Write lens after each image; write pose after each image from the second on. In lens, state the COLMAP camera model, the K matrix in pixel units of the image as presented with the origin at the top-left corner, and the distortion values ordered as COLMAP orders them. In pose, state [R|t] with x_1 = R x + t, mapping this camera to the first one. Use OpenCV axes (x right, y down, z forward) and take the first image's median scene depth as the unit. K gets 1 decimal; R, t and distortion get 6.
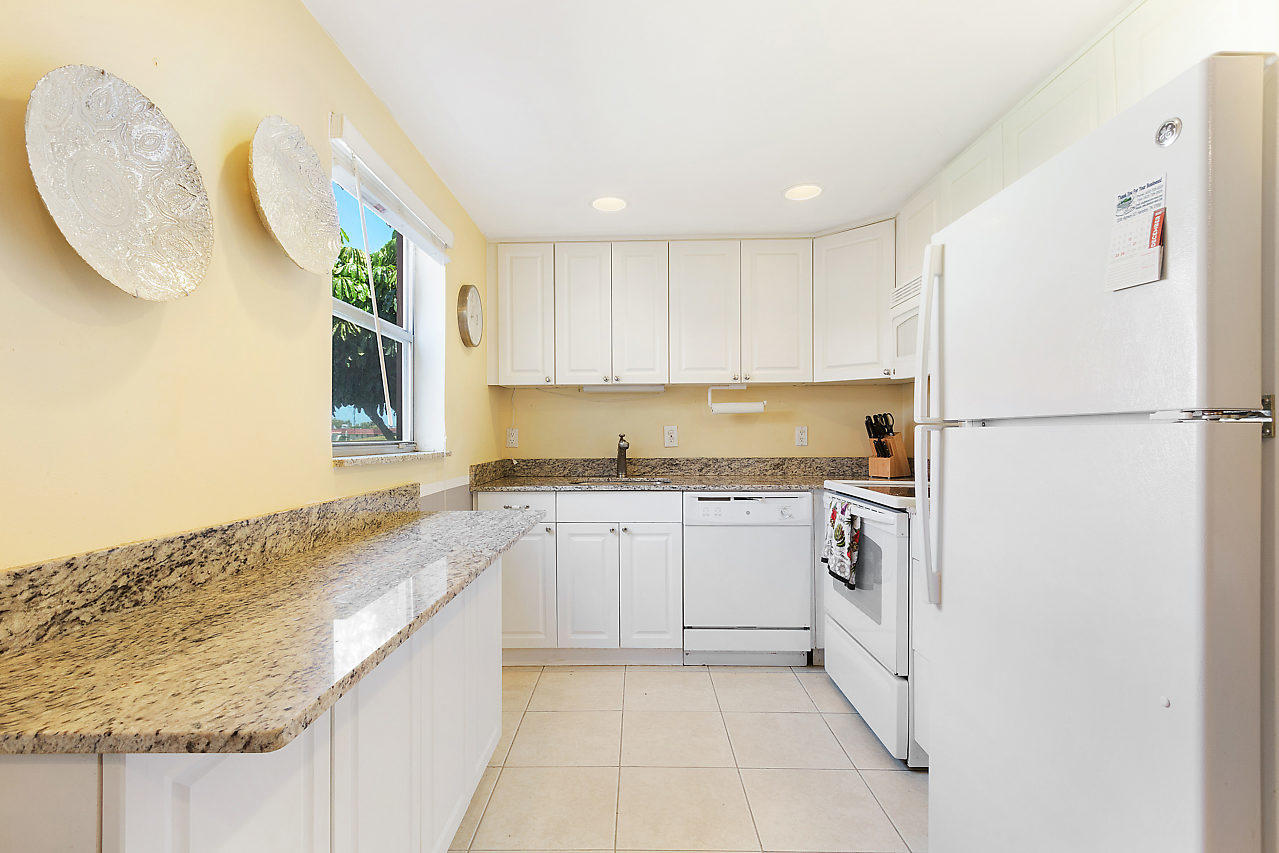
lens RADIAL K [[641.7, 0, 641.9], [0, 641.7, 413.9], [0, 0, 1]] dist [-0.000507, 0.000121]
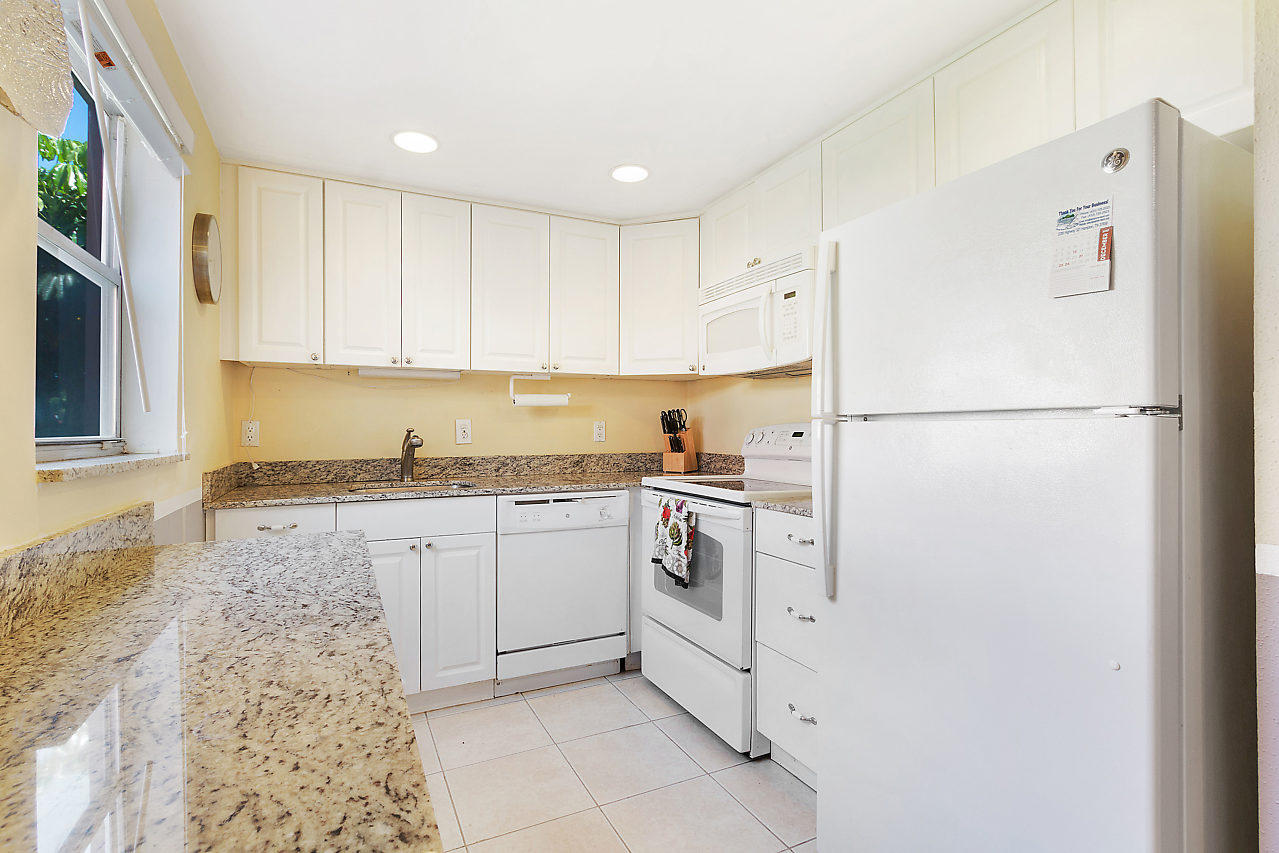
lens RADIAL K [[641.7, 0, 641.9], [0, 641.7, 413.9], [0, 0, 1]] dist [-0.000507, 0.000121]
pose [[0.882580, 0.013339, 0.469972, -0.169931], [-0.015752, 0.999875, 0.001203, 0.007462], [-0.469898, -0.008465, 0.882680, 0.151309]]
